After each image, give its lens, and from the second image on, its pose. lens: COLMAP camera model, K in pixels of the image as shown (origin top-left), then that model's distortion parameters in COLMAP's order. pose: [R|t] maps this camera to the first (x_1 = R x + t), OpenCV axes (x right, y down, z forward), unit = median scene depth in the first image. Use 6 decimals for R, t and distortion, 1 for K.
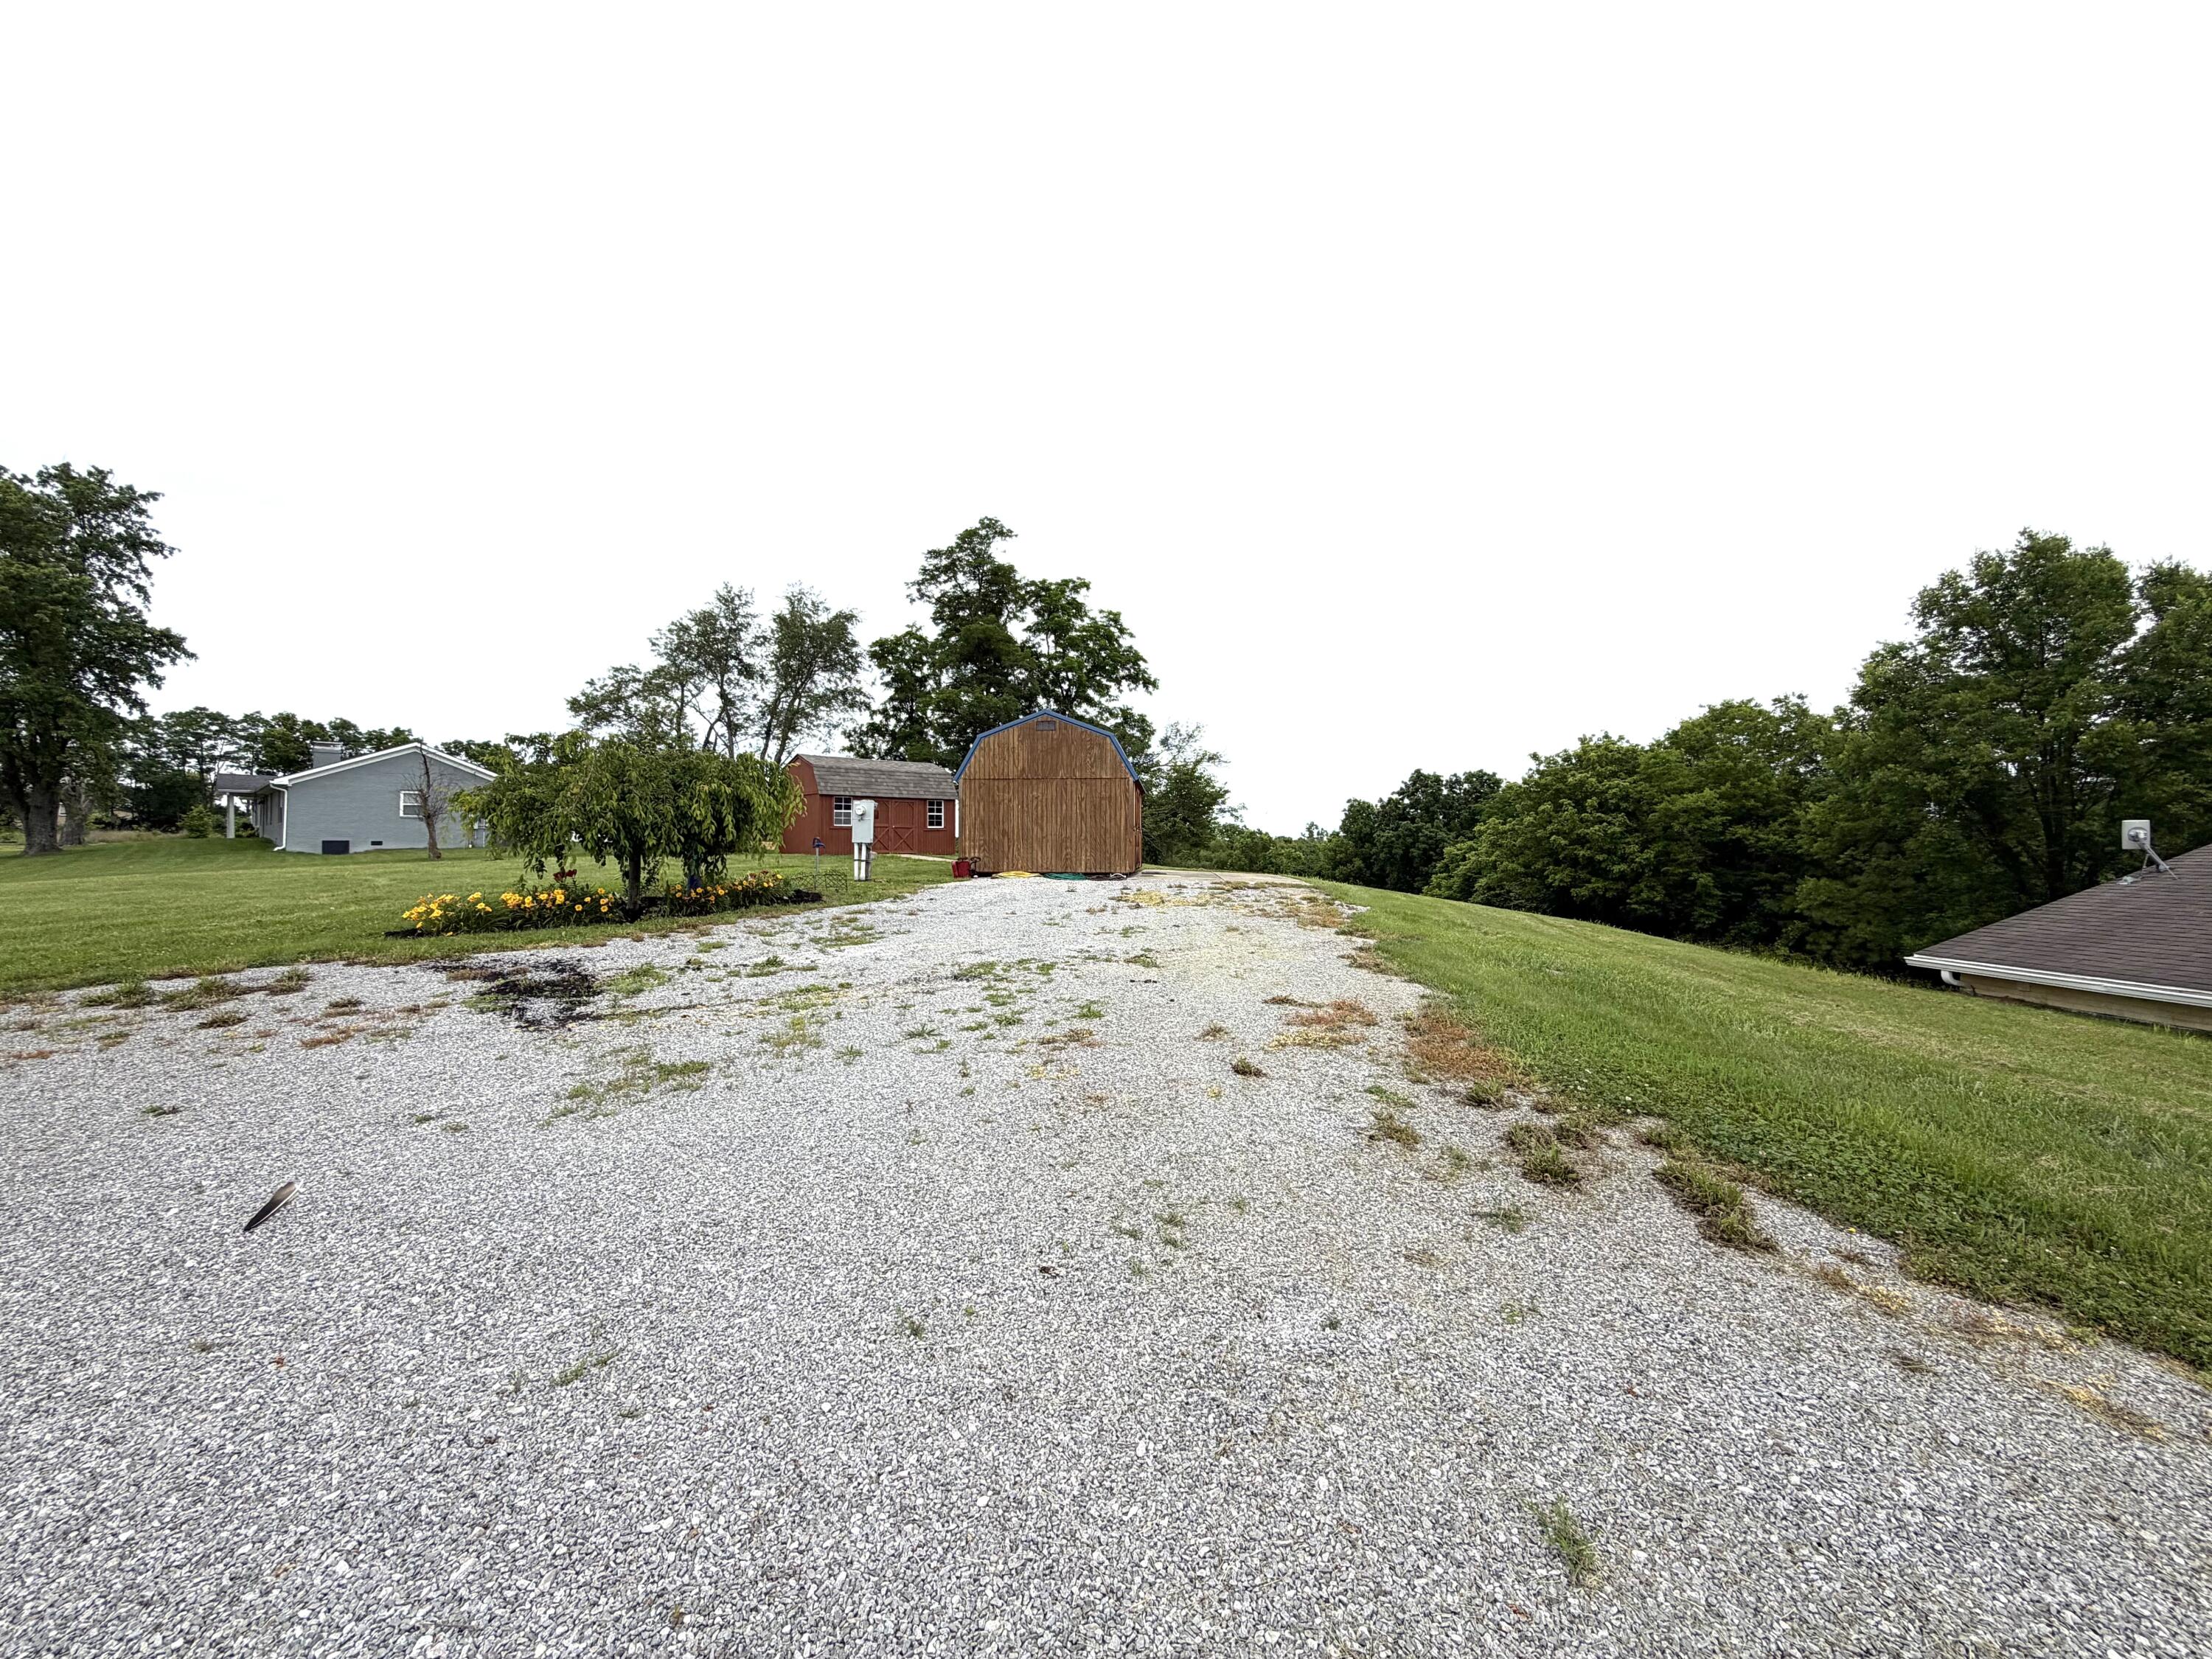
lens RADIAL K [[879.5, 0, 1101.8], [0, 879.5, 822.1], [0, 0, 1]] dist [-0.000024, 0.000179]
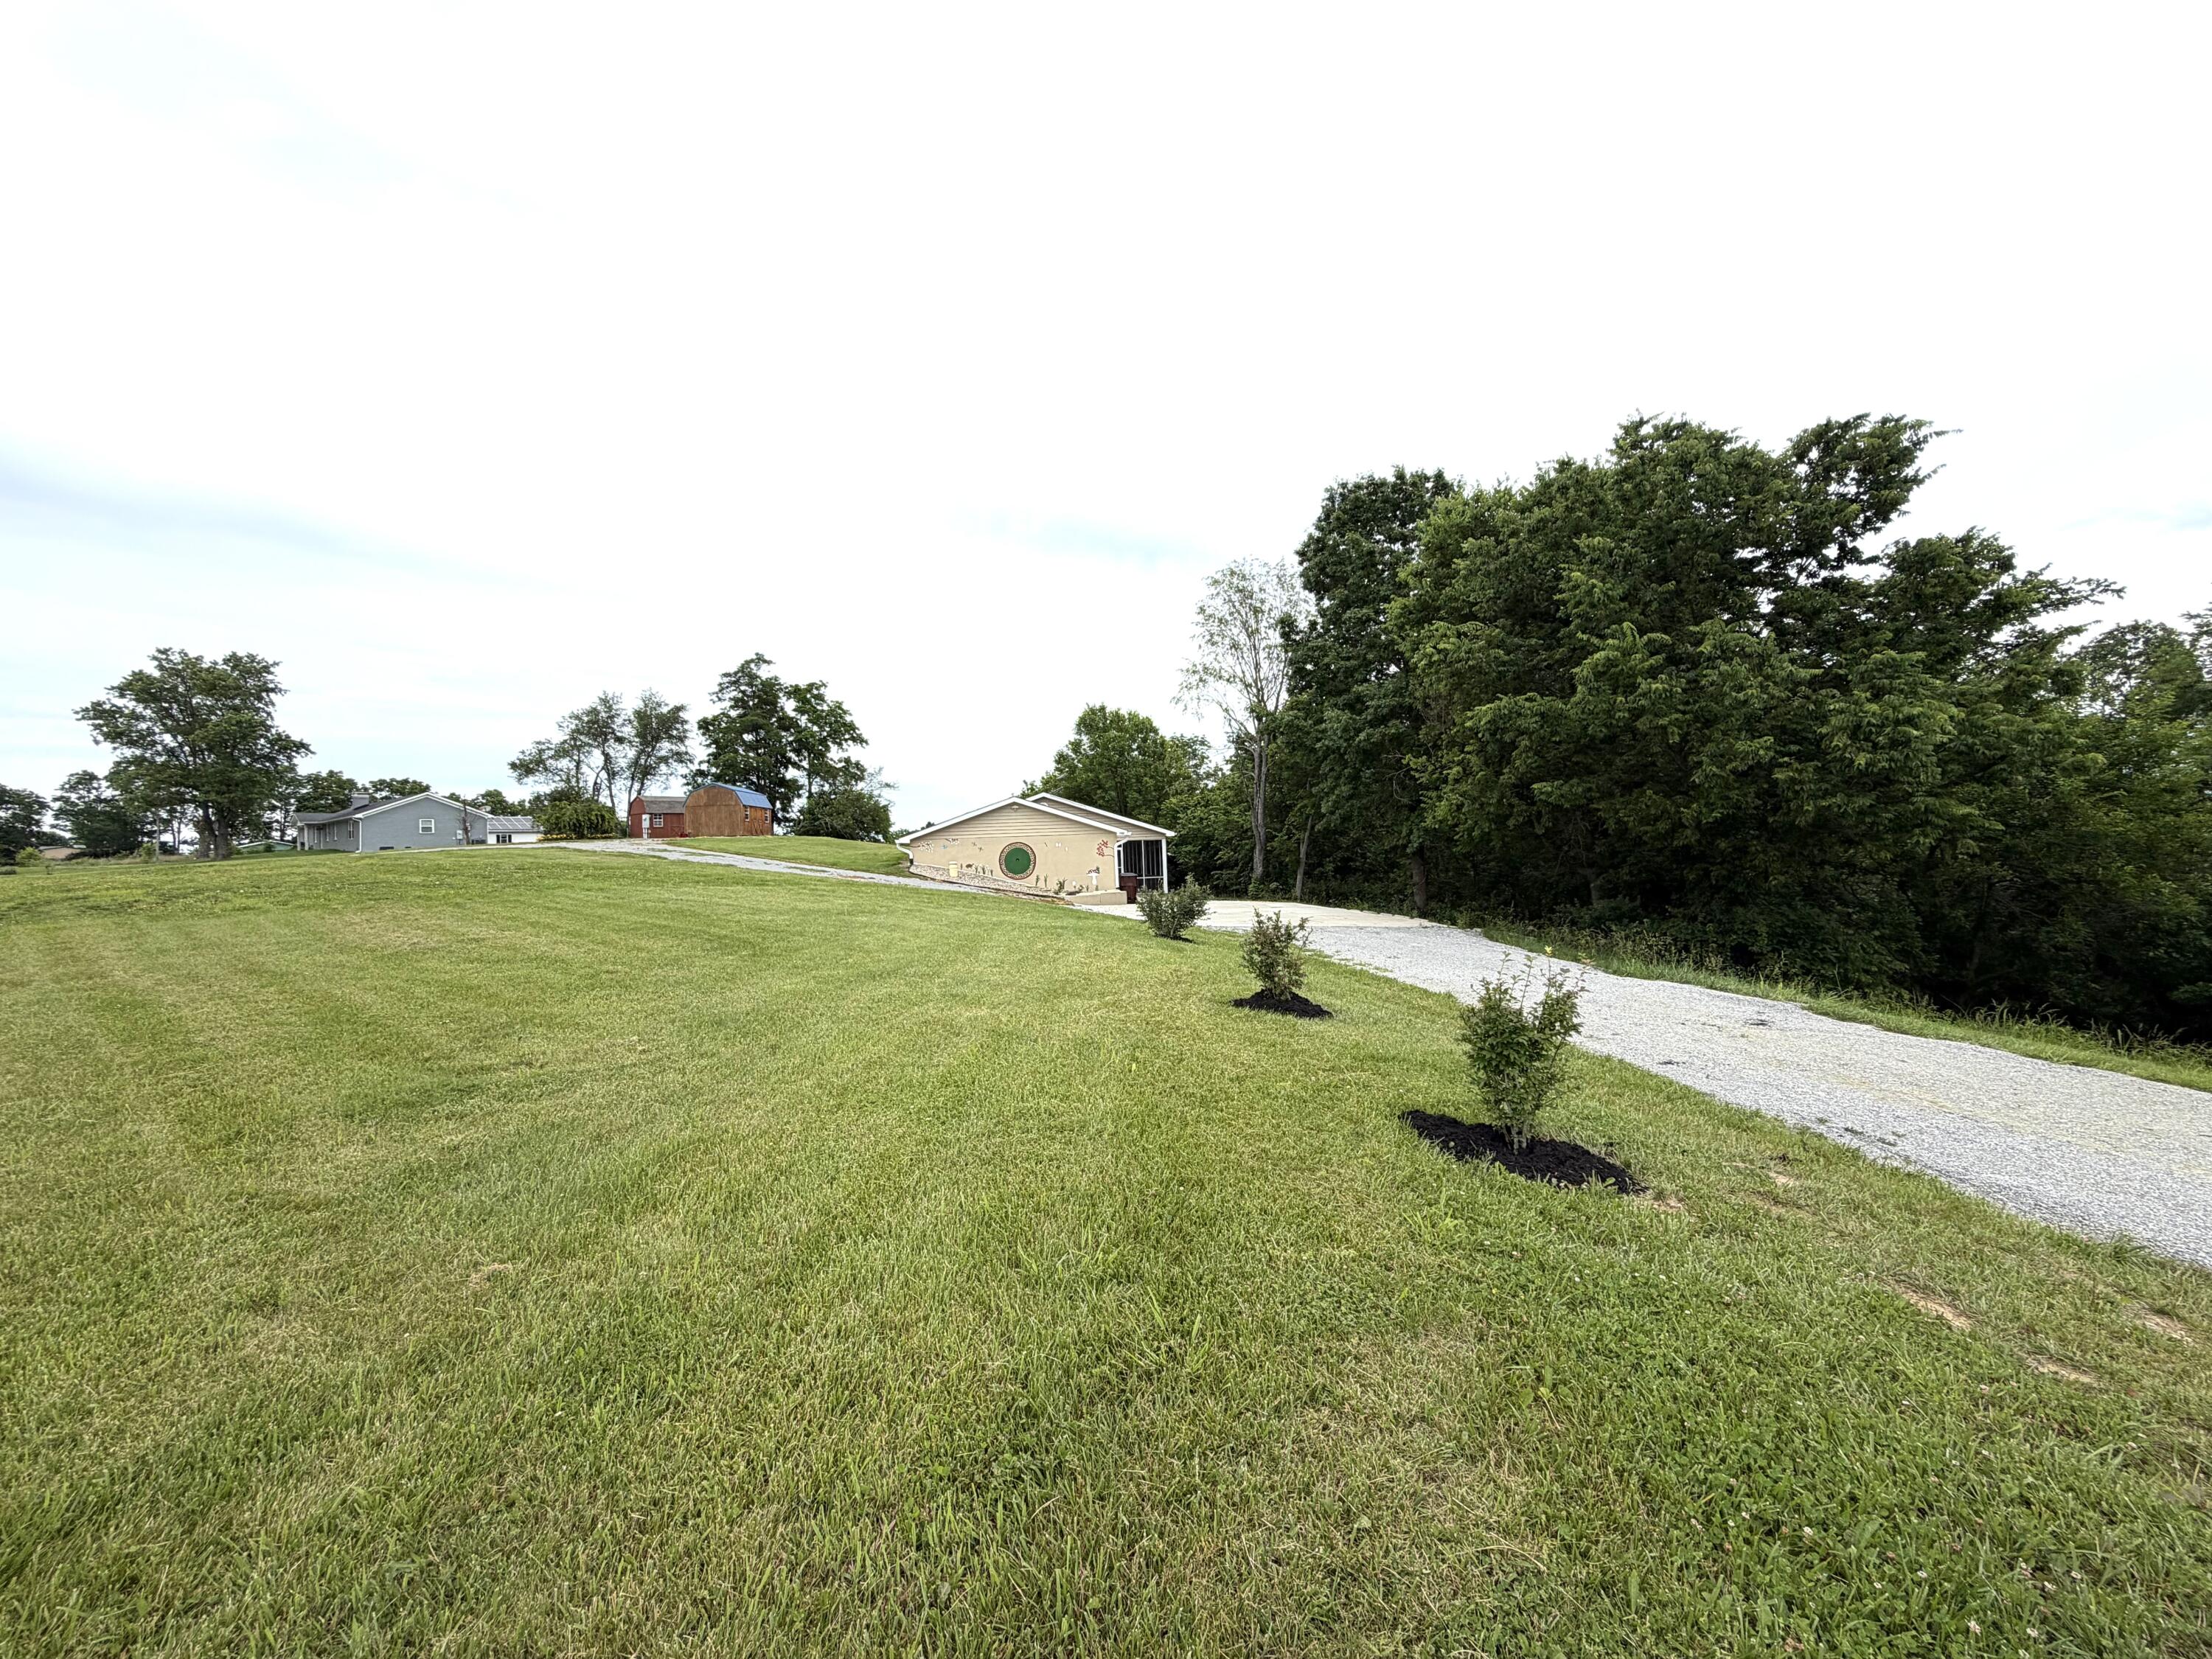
lens RADIAL K [[879.5, 0, 1101.8], [0, 879.5, 822.1], [0, 0, 1]] dist [-0.000024, 0.000179]
pose [[0.994640, -0.035969, 0.096945, 0.349609], [0.036666, 0.999313, -0.005427, 0.026322], [-0.096683, 0.008952, 0.995275, -0.769454]]
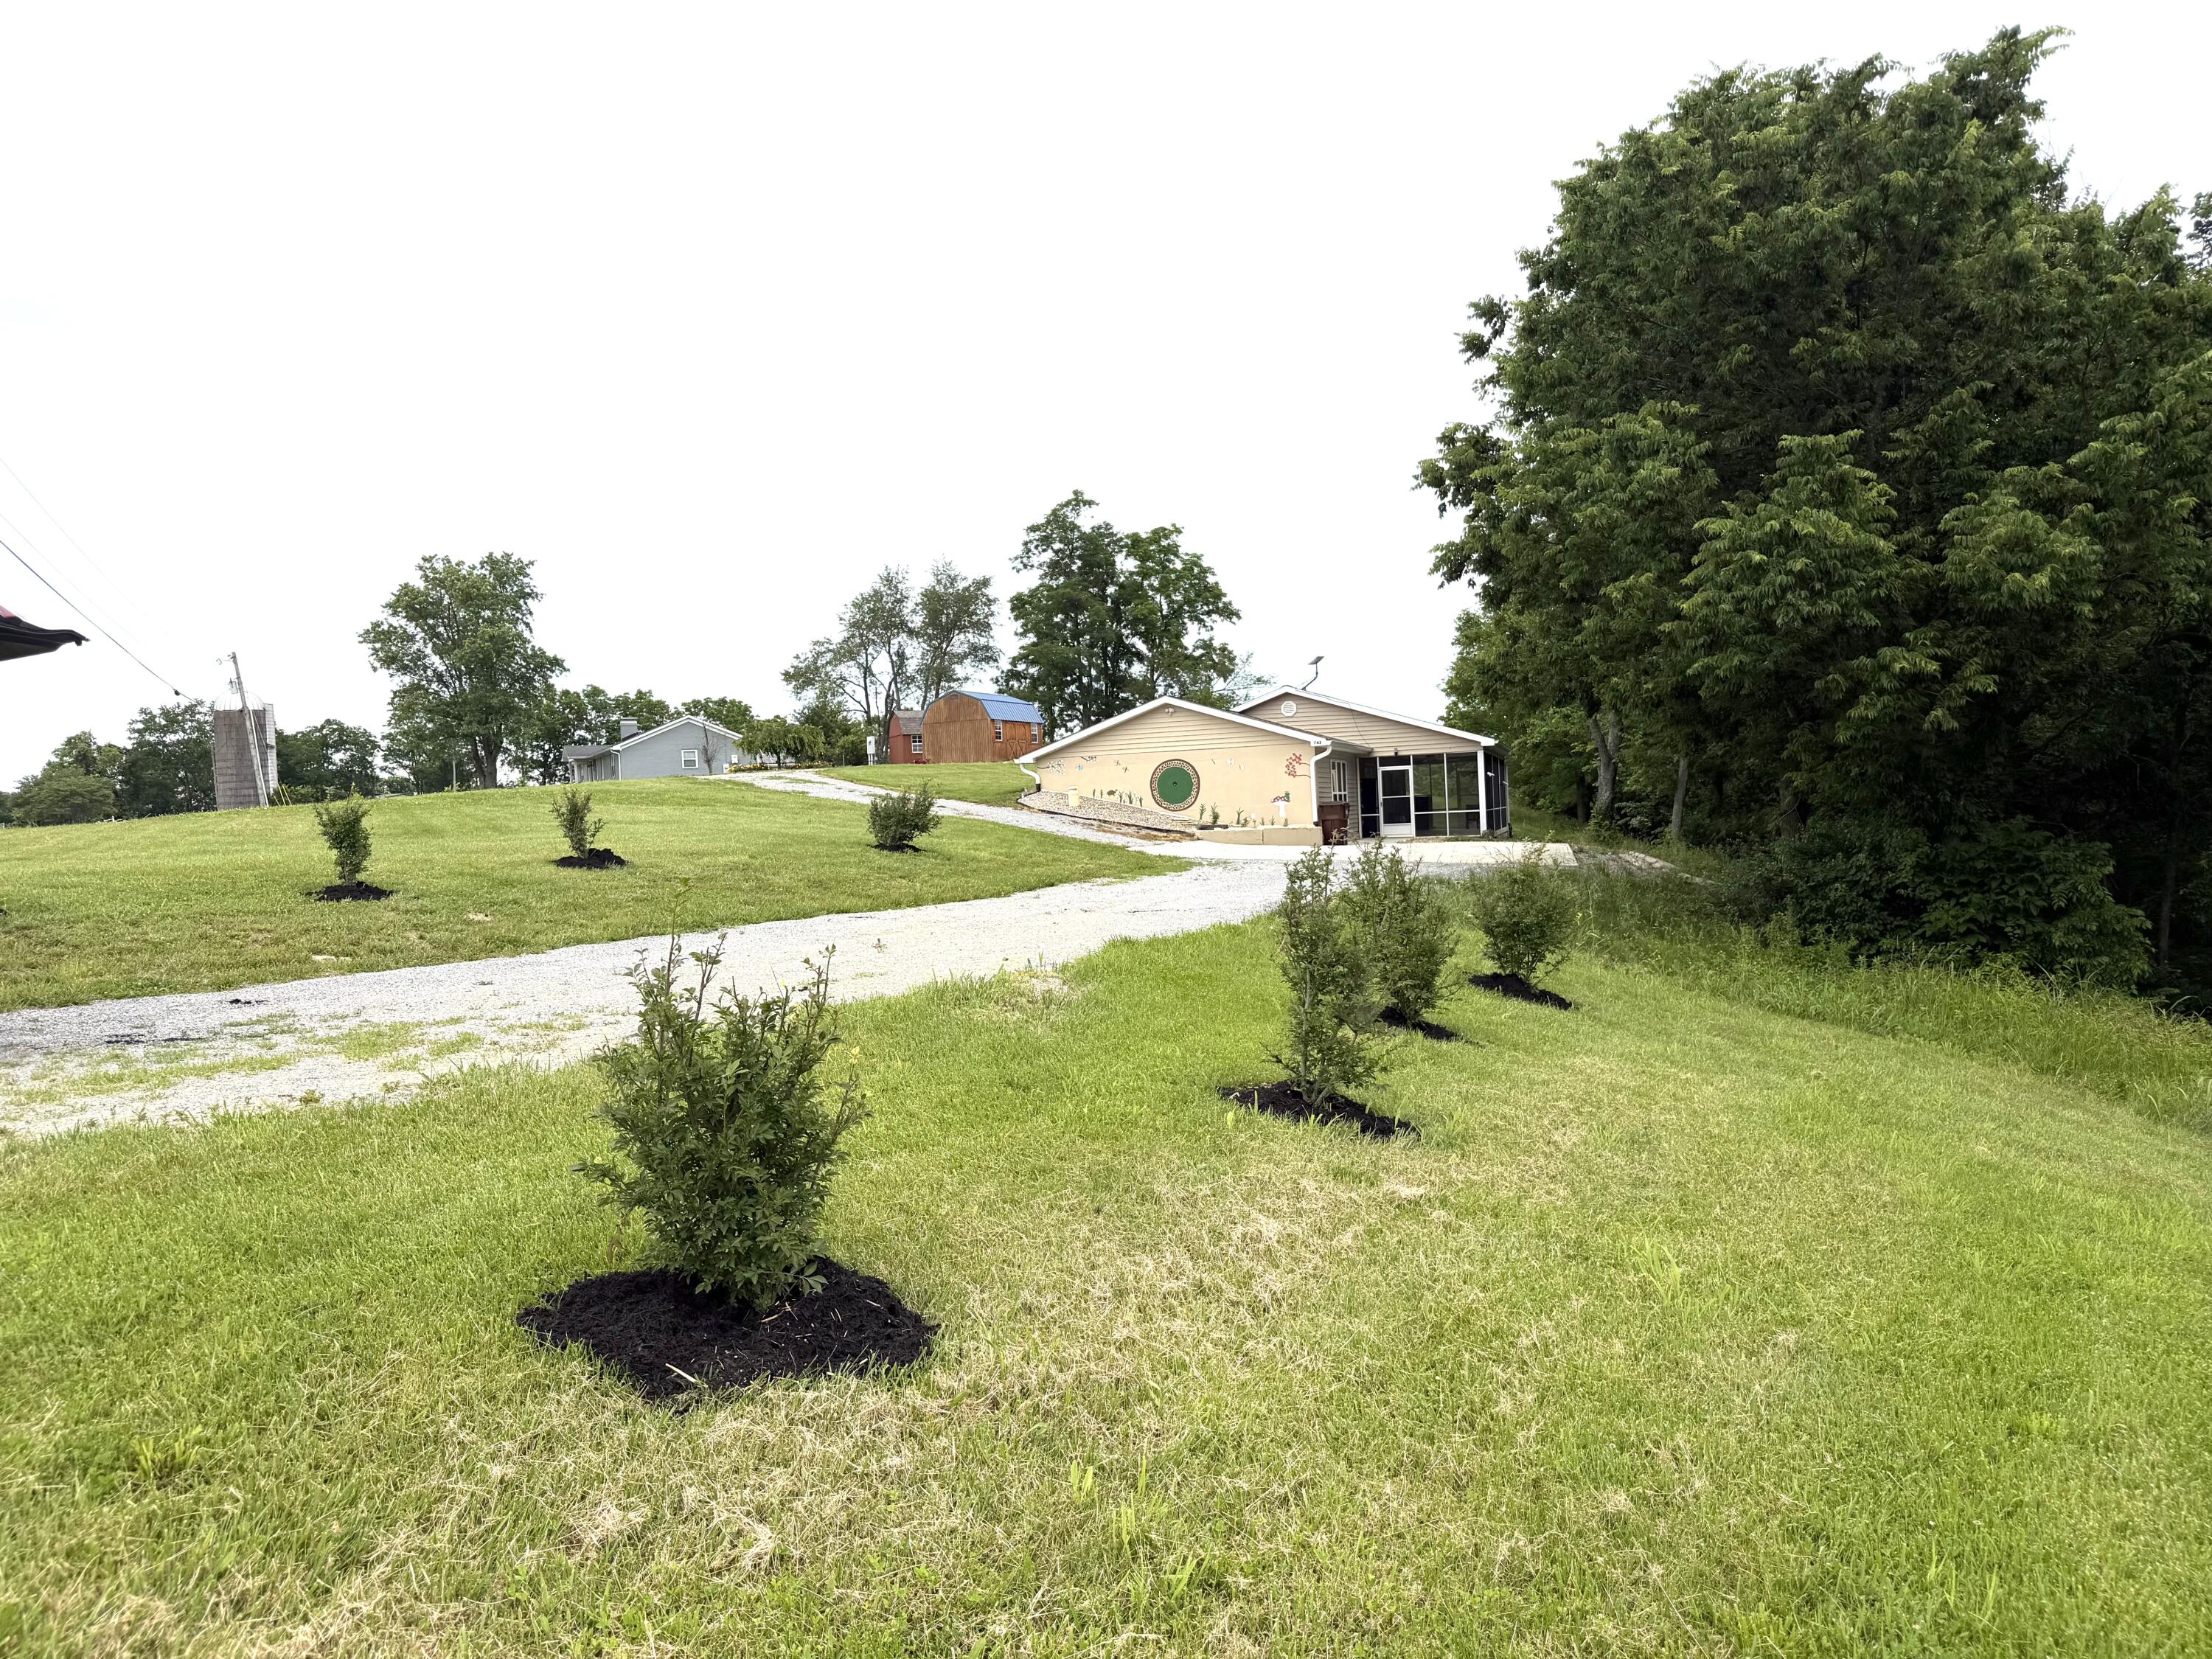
lens RADIAL K [[1524.2, 0, 1106.0], [0, 1524.2, 829.5], [0, 0, 1]] dist [0.059697, 0.000061]
pose [[0.932645, -0.041179, -0.358438, 0.585511], [0.055695, 0.997989, 0.030262, 0.045119], [0.356471, -0.048187, 0.933063, -0.866297]]
